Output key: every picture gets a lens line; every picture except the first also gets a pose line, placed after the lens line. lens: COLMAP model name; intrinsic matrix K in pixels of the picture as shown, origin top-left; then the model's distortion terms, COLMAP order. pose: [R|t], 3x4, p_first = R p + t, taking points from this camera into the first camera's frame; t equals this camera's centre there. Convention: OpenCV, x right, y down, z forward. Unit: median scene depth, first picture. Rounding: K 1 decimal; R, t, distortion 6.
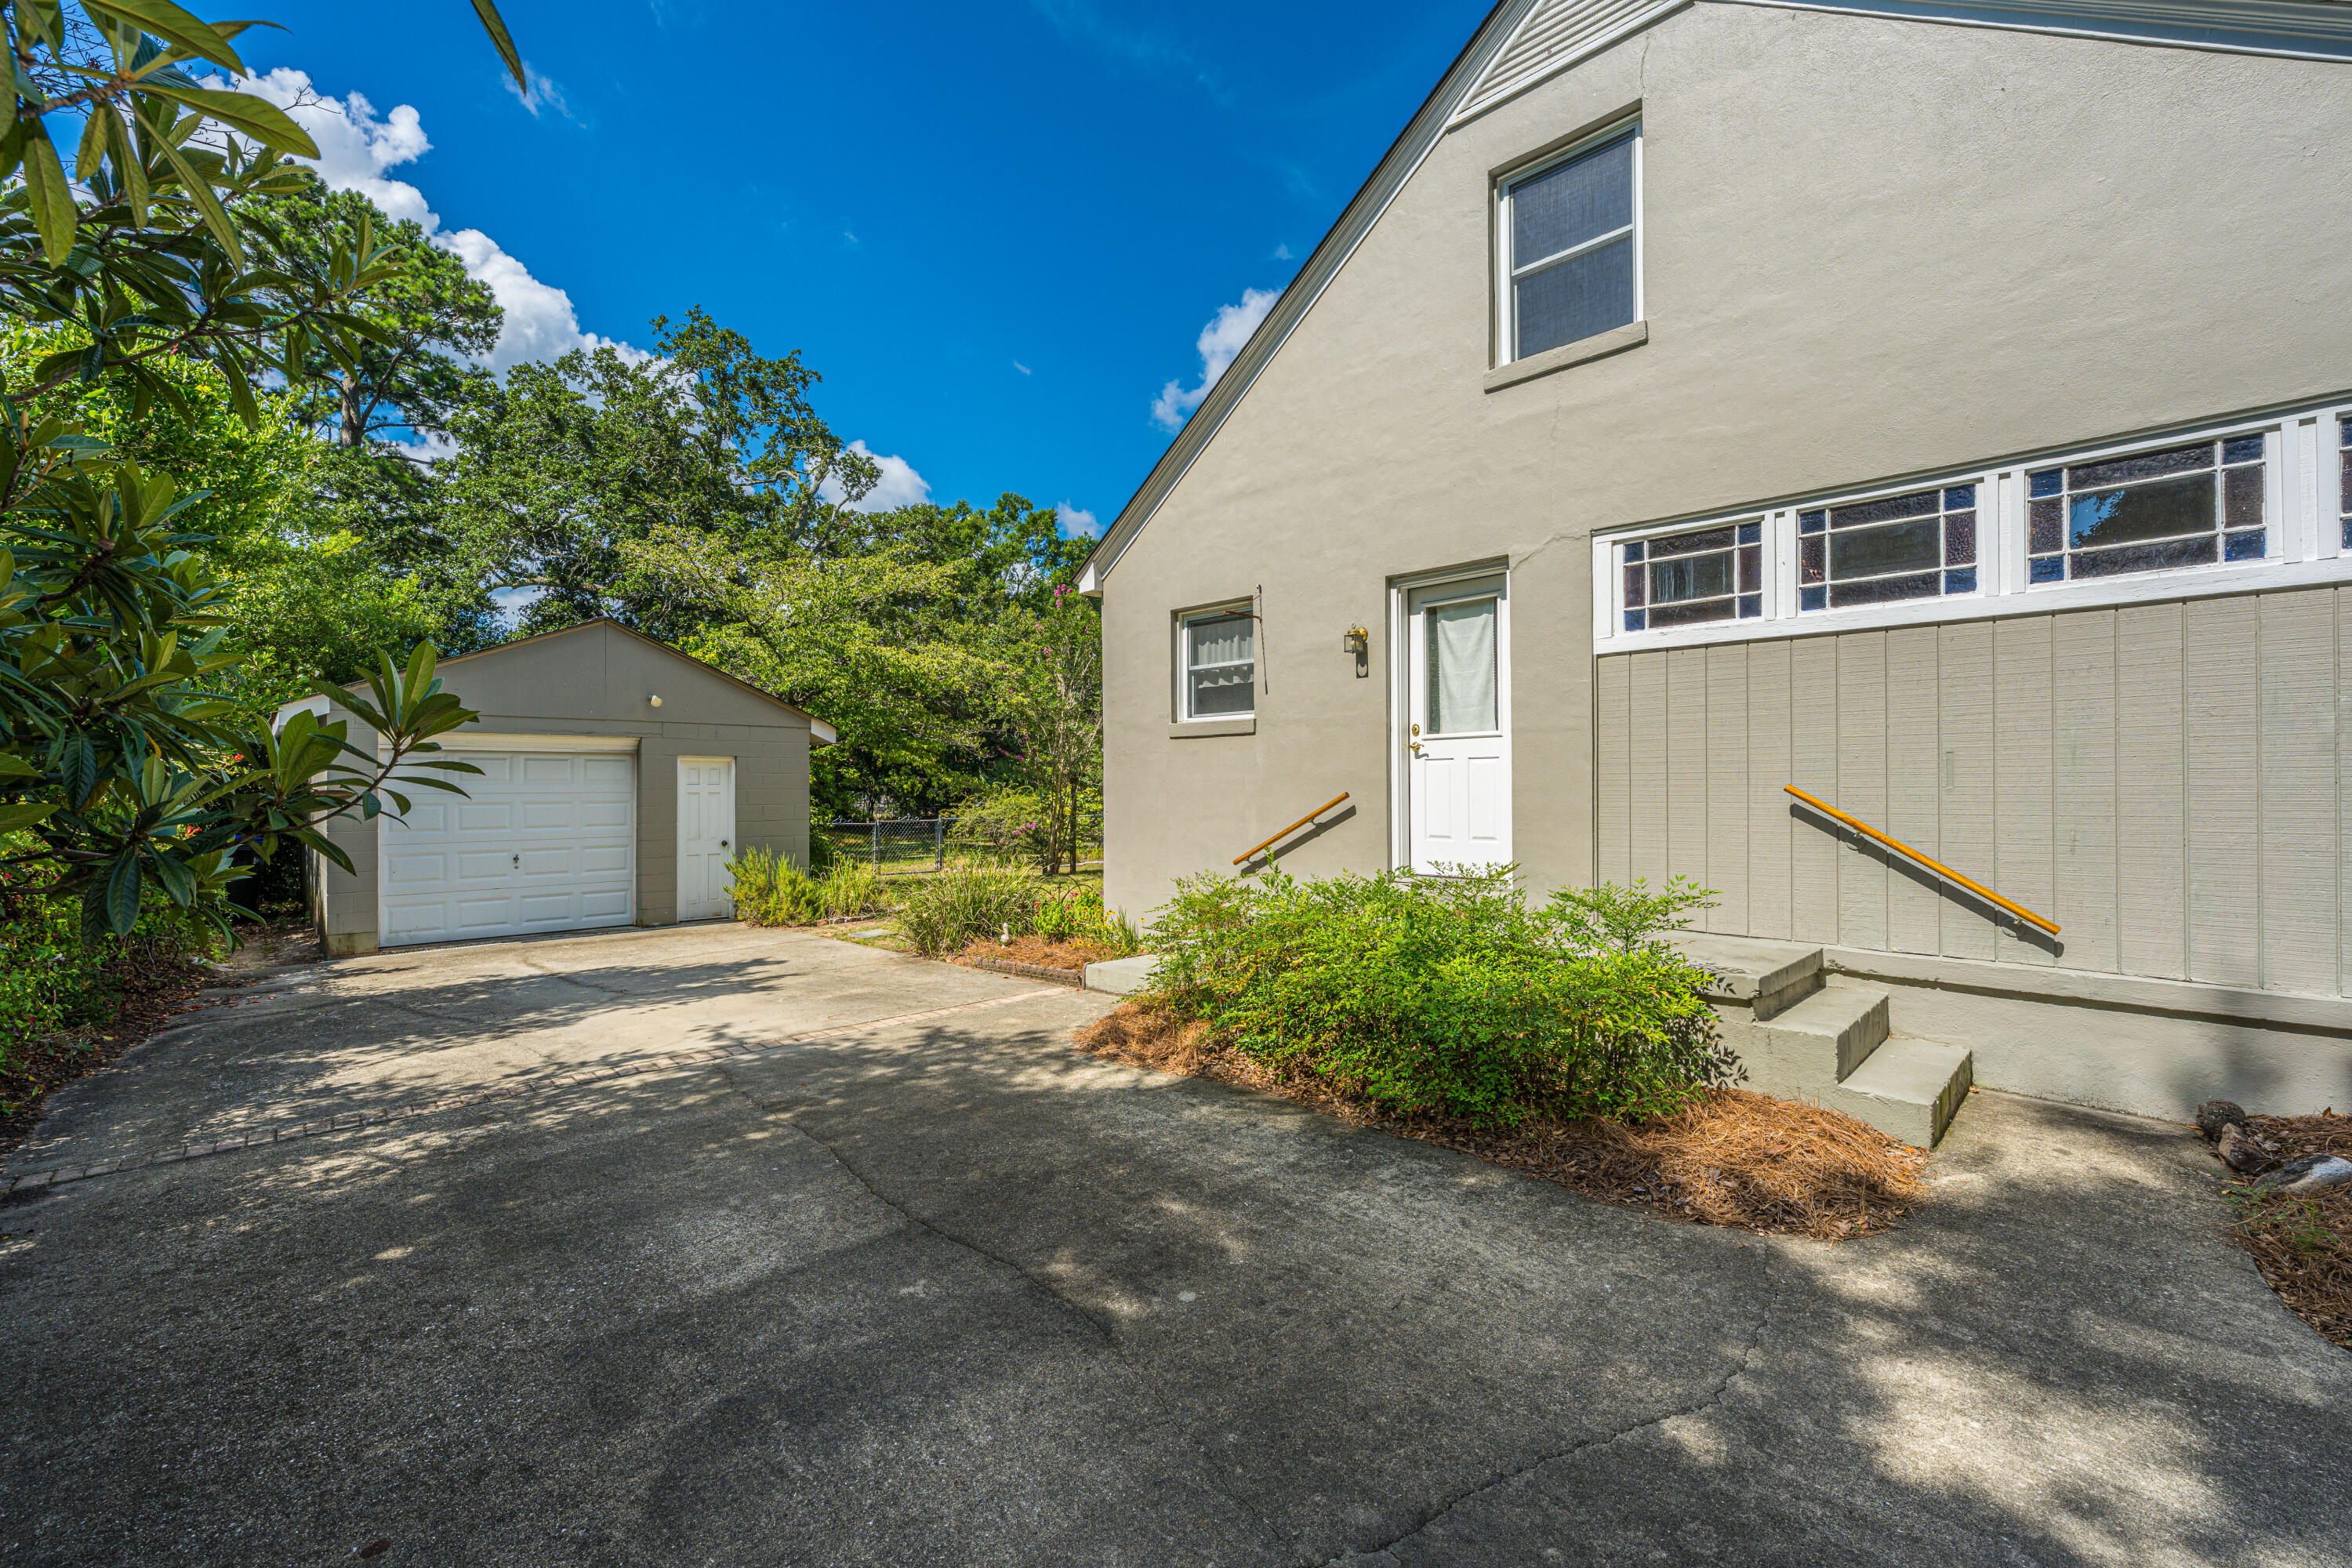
lens RADIAL K [[949.1, 0, 1179.2], [0, 949.1, 781.8], [0, 0, 1]] dist [0.002118, 0.000234]
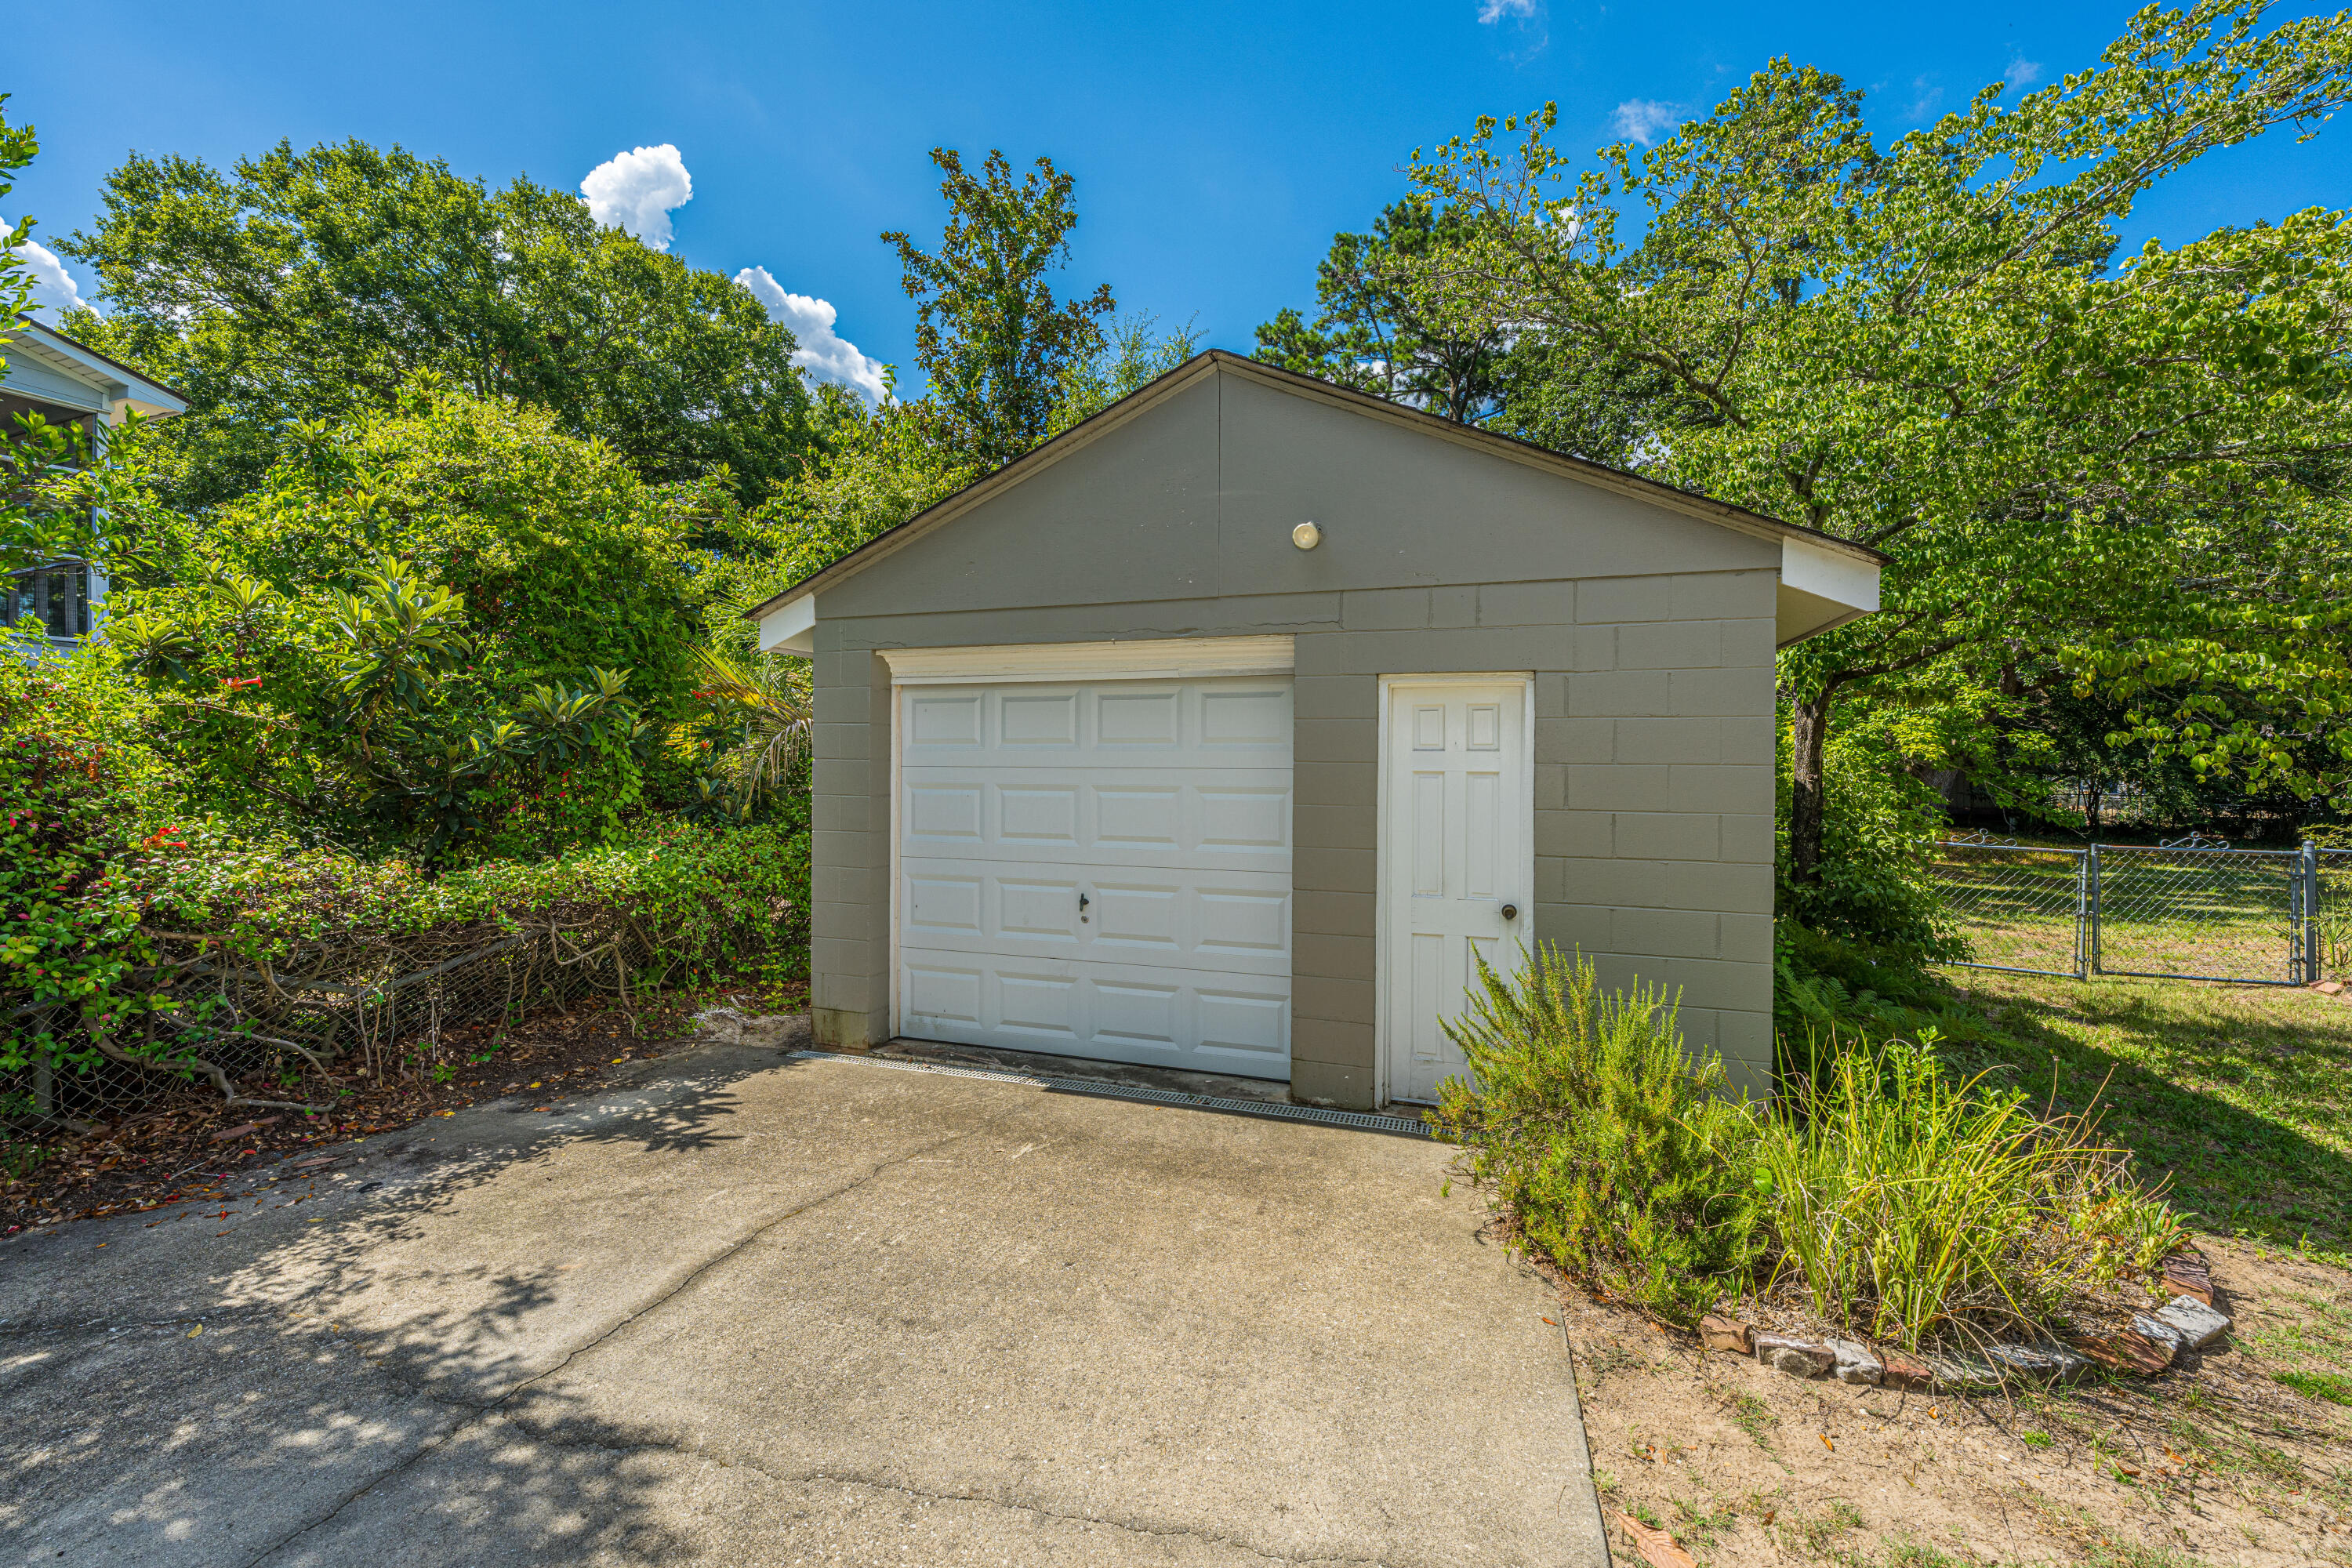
lens RADIAL K [[949.1, 0, 1170.1], [0, 949.1, 765.6], [0, 0, 1]] dist [0.002118, 0.000234]
pose [[0.463646, 0.007989, -0.885985, -0.177499], [-0.003875, 0.999968, 0.006989, 0.005287], [0.886012, 0.000193, 0.463662, 0.588739]]
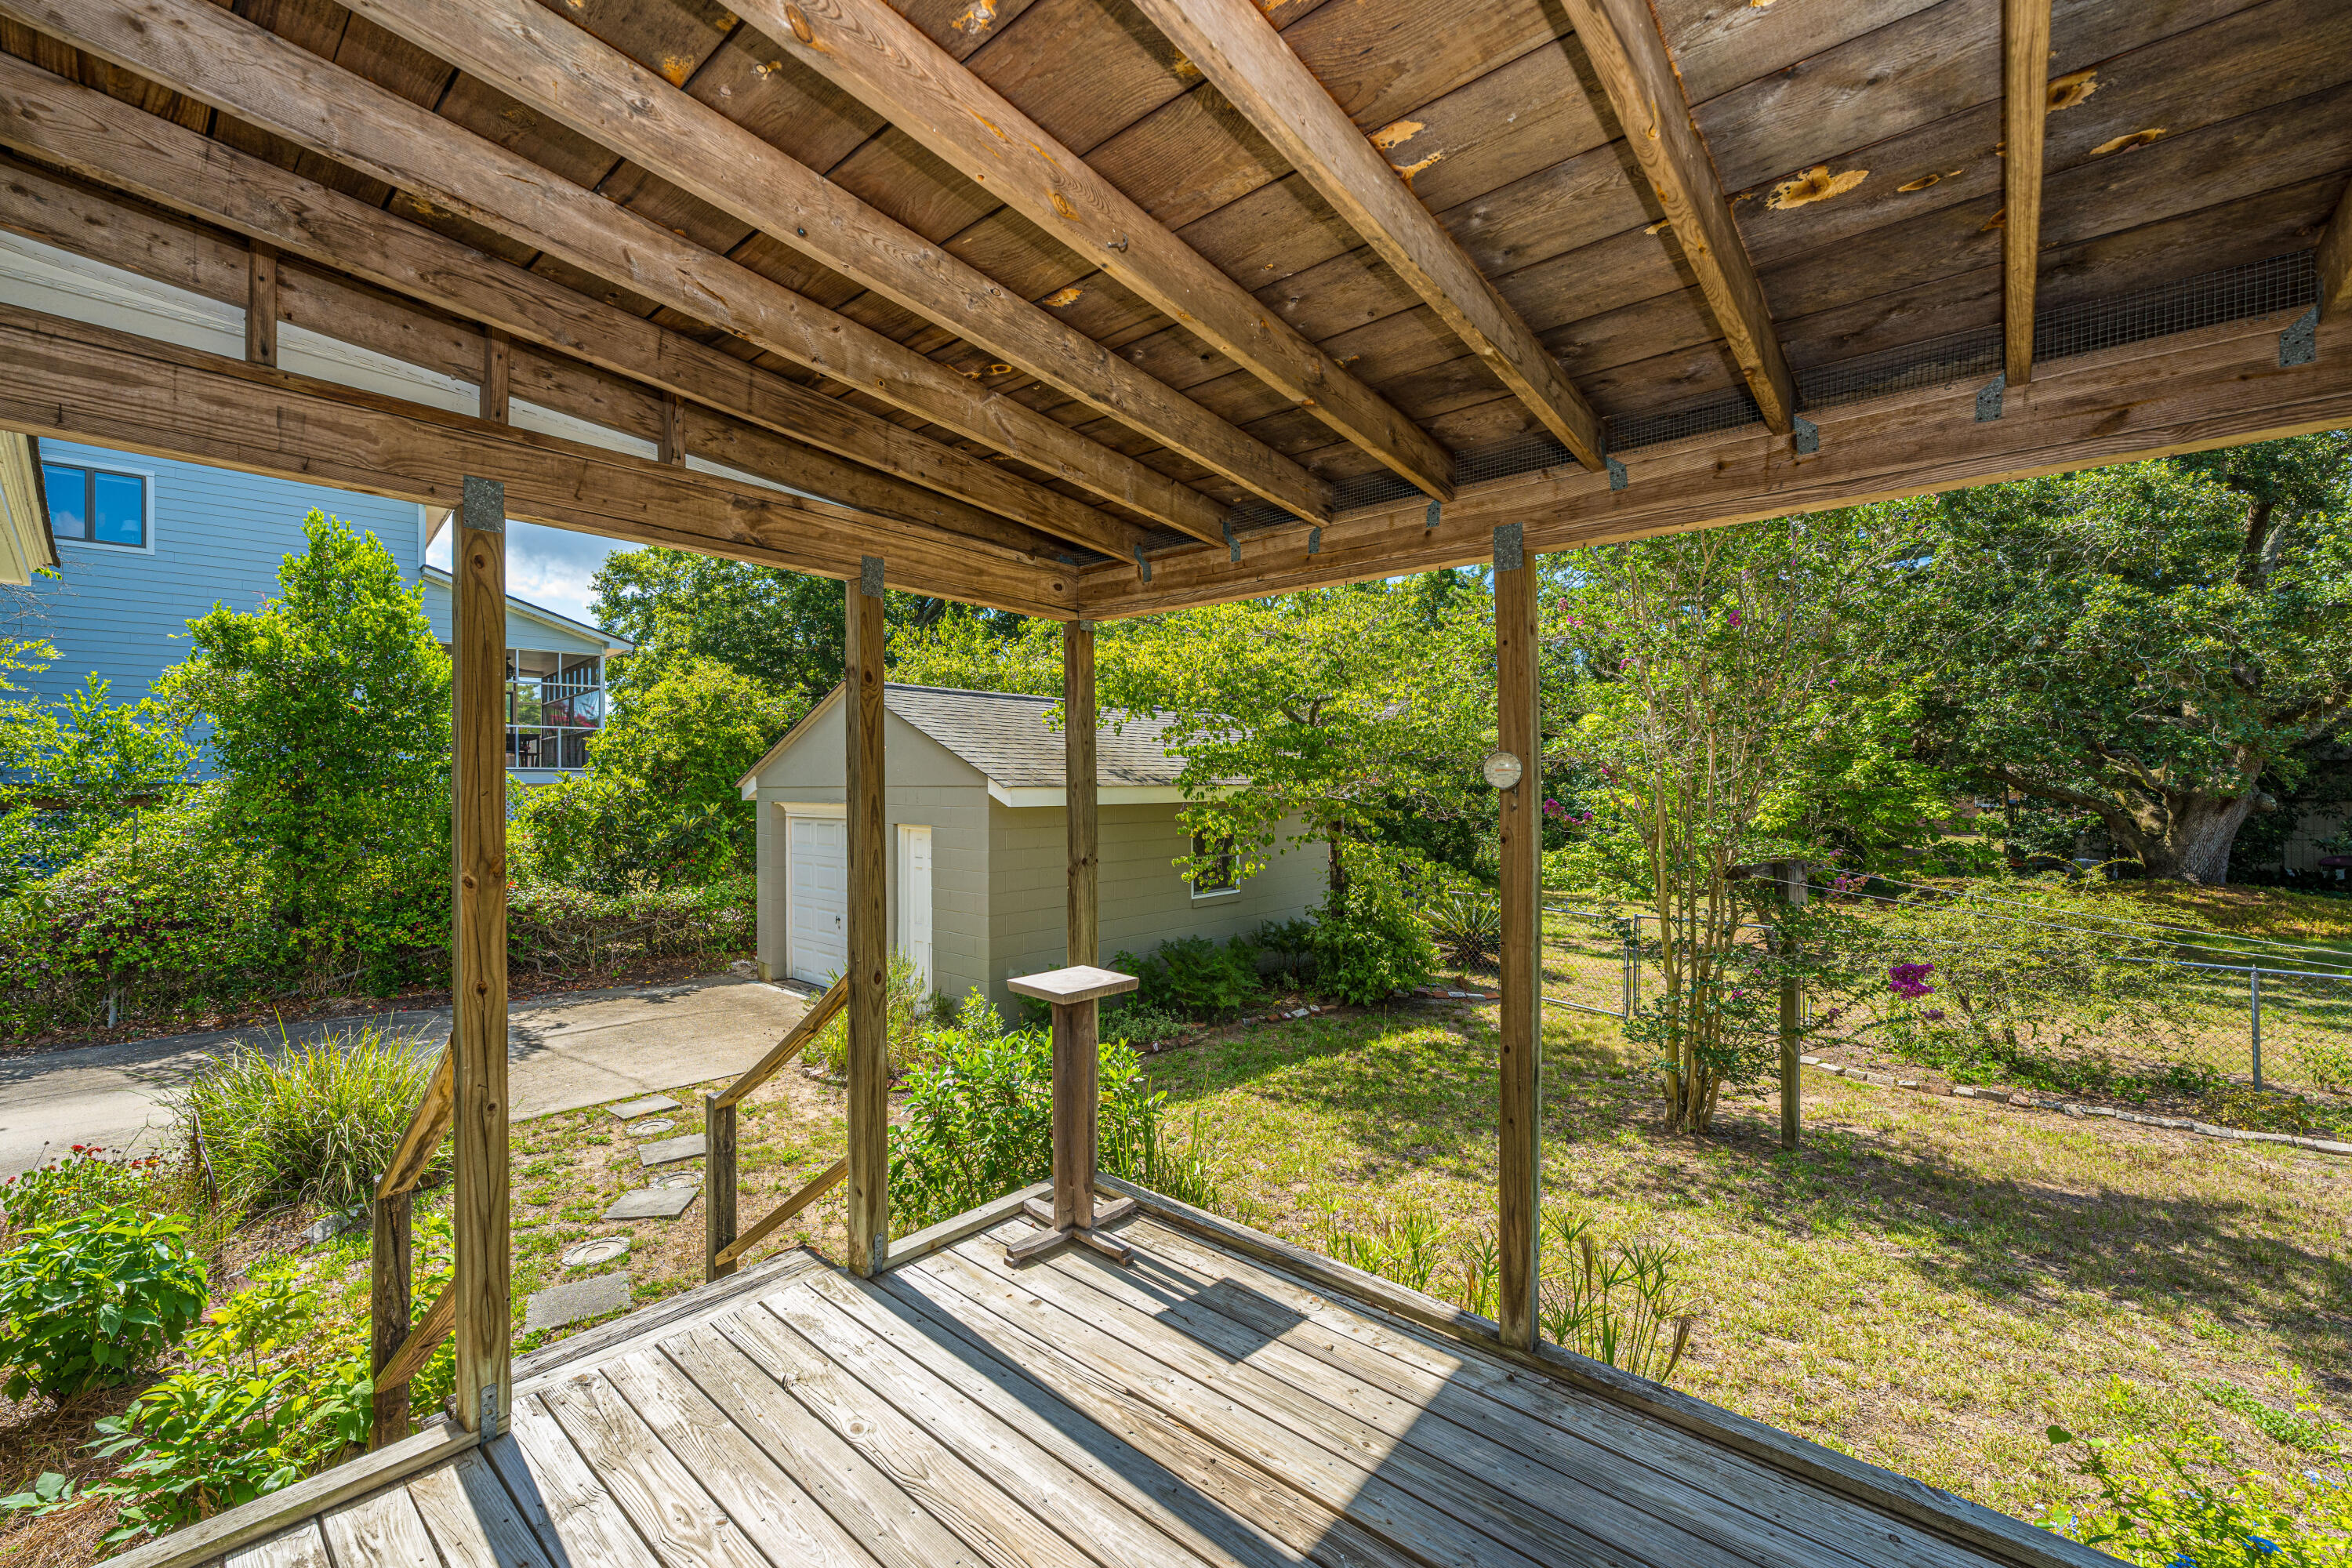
lens RADIAL K [[949.1, 0, 1175.8], [0, 949.1, 779.5], [0, 0, 1]] dist [0.002118, 0.000234]
pose [[0.070611, 0.002472, -0.997501, 0.279955], [0.007558, 0.999967, 0.003013, -0.055170], [0.997475, -0.007752, 0.070590, 0.941999]]
